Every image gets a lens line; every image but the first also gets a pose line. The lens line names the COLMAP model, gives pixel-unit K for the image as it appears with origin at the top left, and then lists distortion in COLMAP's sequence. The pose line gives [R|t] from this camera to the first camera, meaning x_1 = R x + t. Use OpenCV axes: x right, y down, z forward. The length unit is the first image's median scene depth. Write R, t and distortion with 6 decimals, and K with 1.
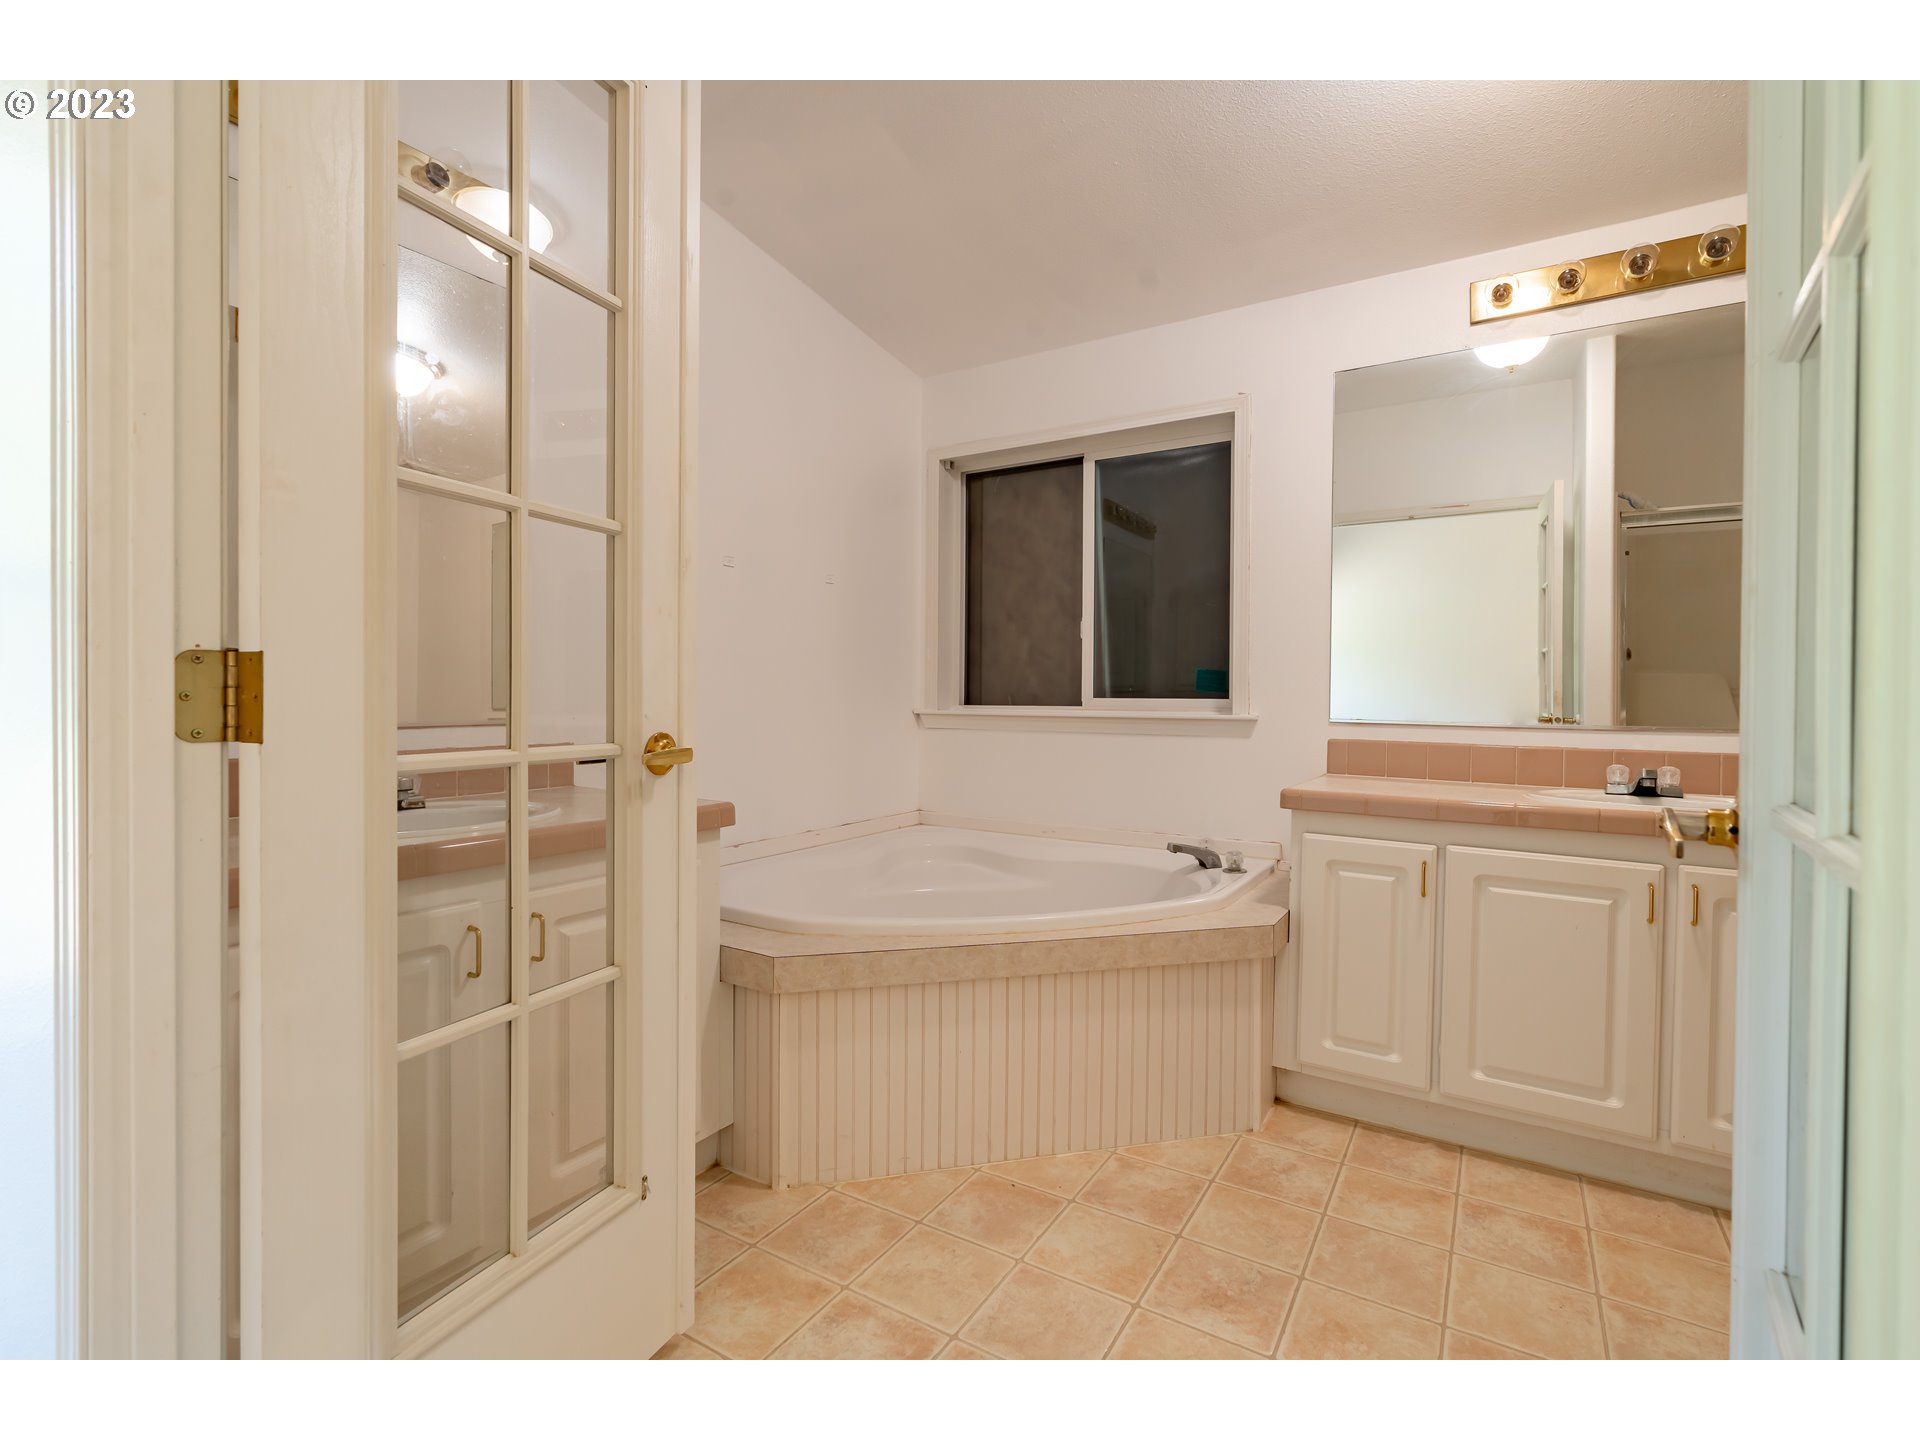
lens RADIAL K [[870.8, 0, 966.7], [0, 870.8, 703.0], [0, 0, 1]] dist [-0.015084, 0.007873]
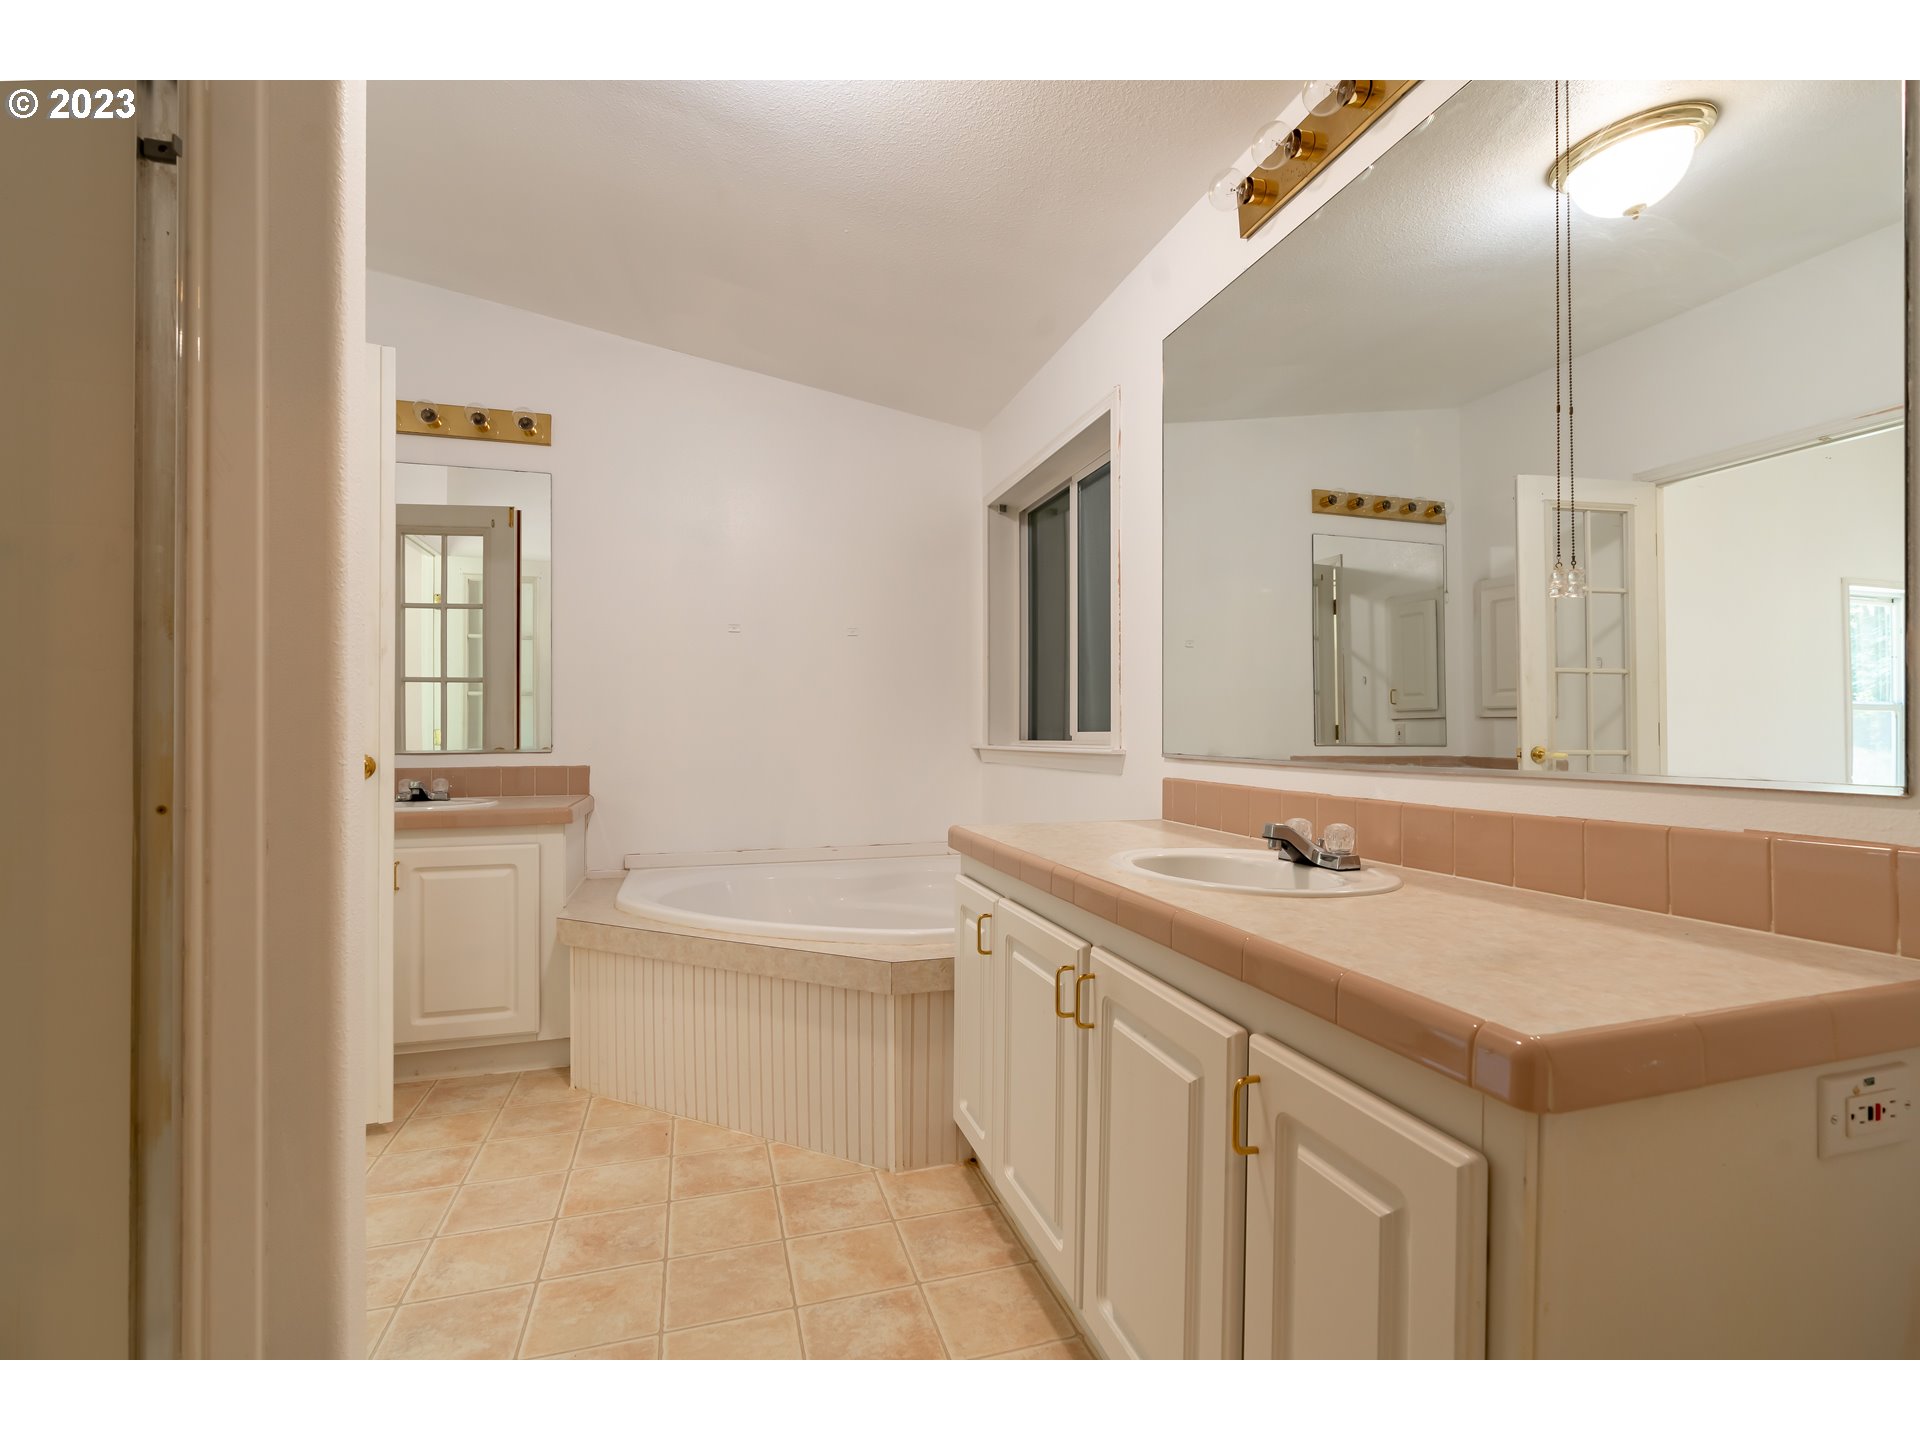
lens RADIAL K [[888.3, 0, 979.5], [0, 888.3, 730.9], [0, 0, 1]] dist [-0.013738, 0.010236]
pose [[0.761643, -0.011493, -0.647895, 1.207747], [0.002287, 0.999884, -0.015048, 0.012706], [0.647992, 0.009980, 0.761581, 0.340054]]
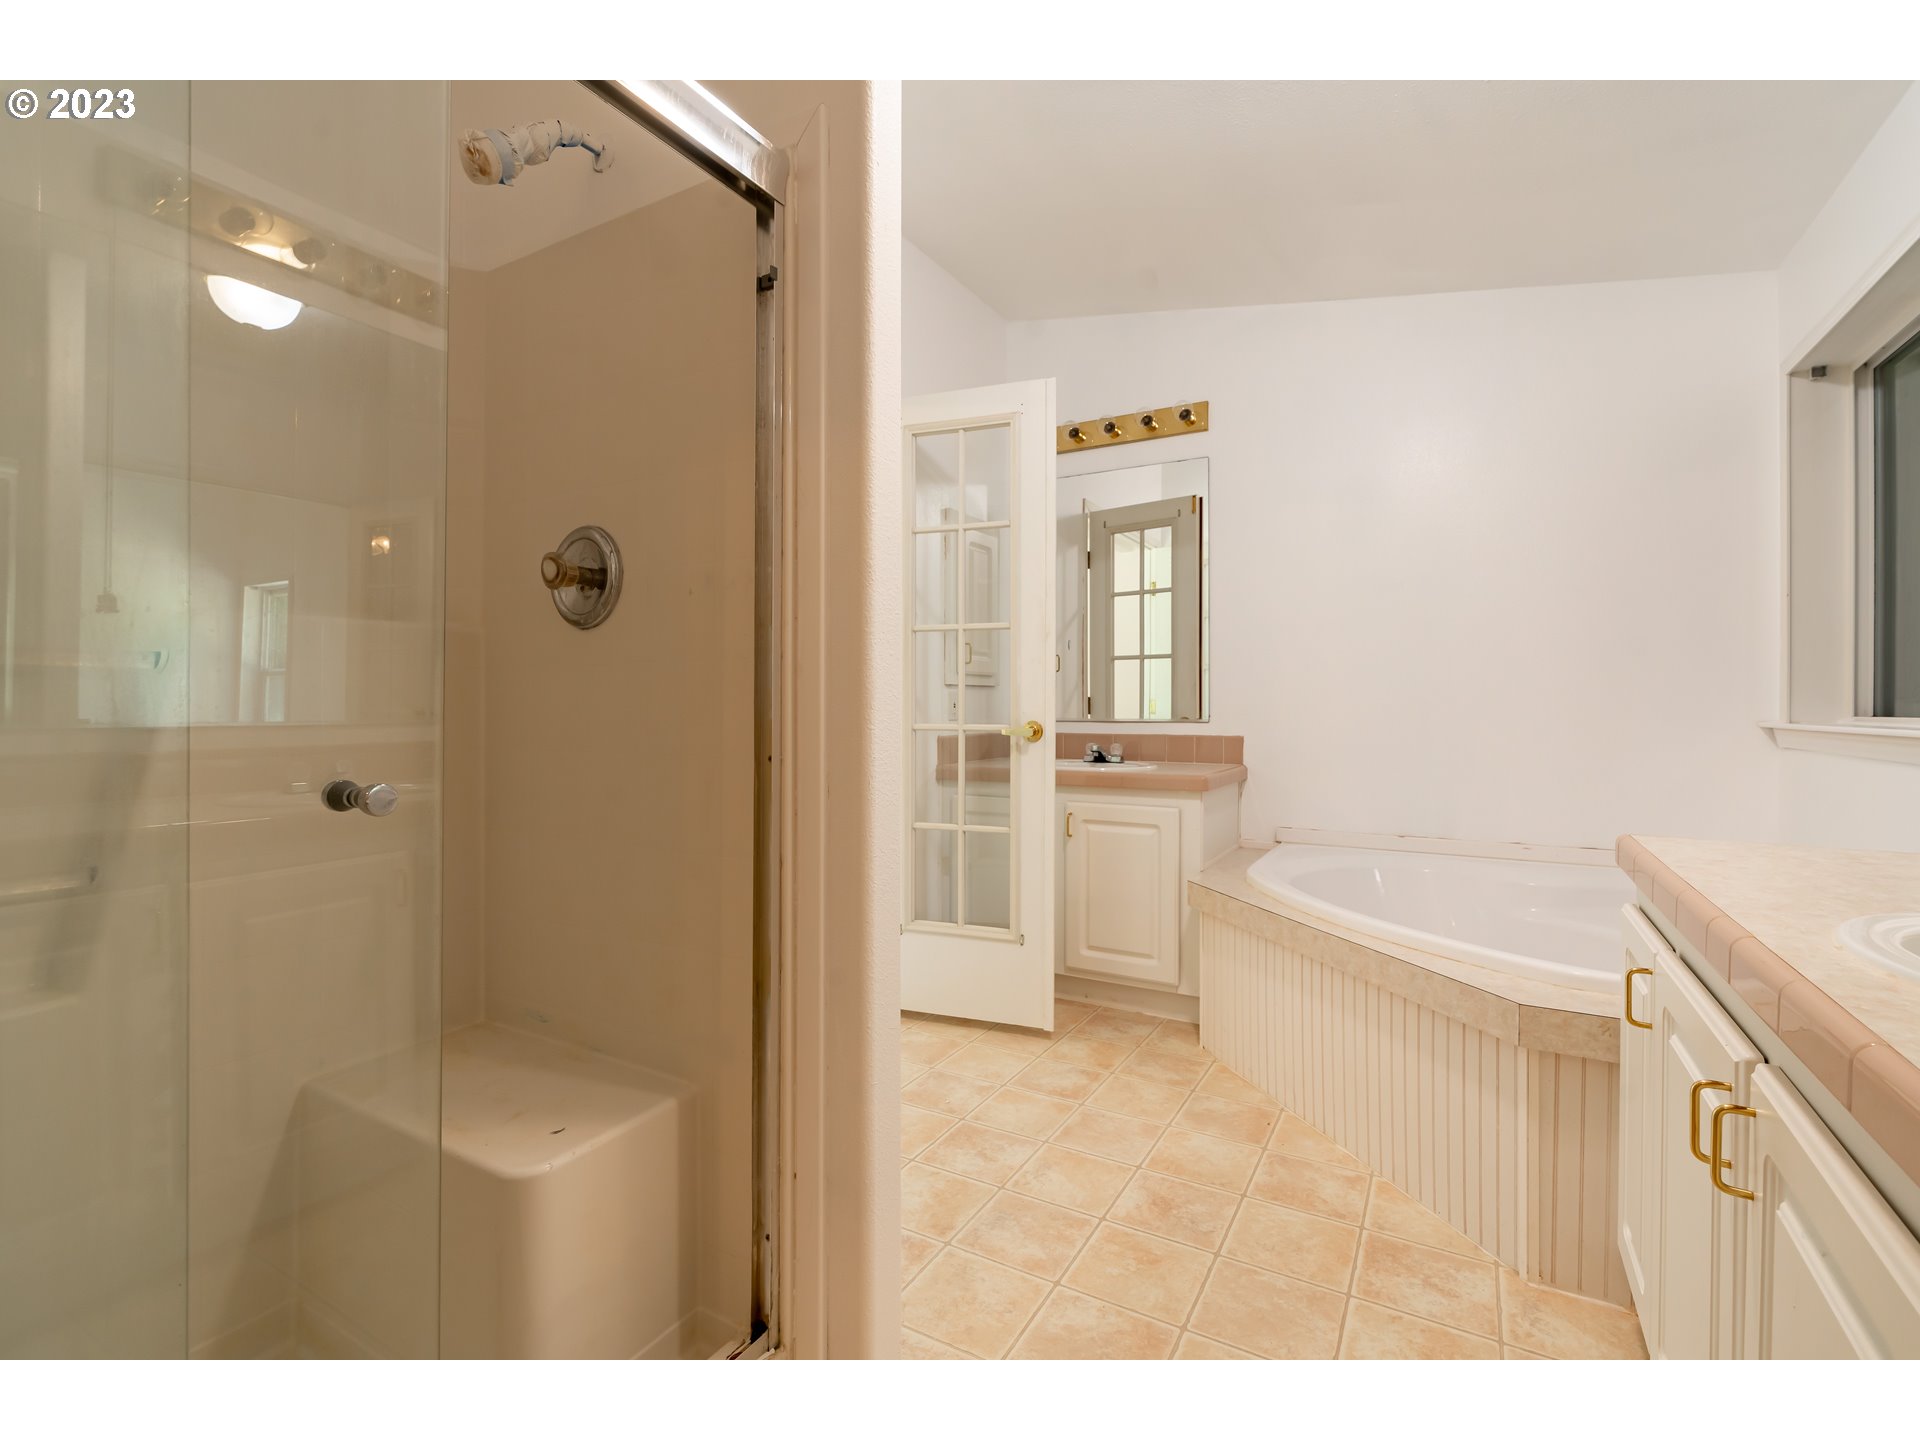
lens RADIAL K [[870.8, 0, 966.7], [0, 870.8, 703.0], [0, 0, 1]] dist [-0.015084, 0.007873]
pose [[0.037870, -0.010188, -0.999231, 1.213789], [-0.010335, 0.999891, -0.010586, 0.010948], [0.999229, 0.010728, 0.037761, 0.554023]]
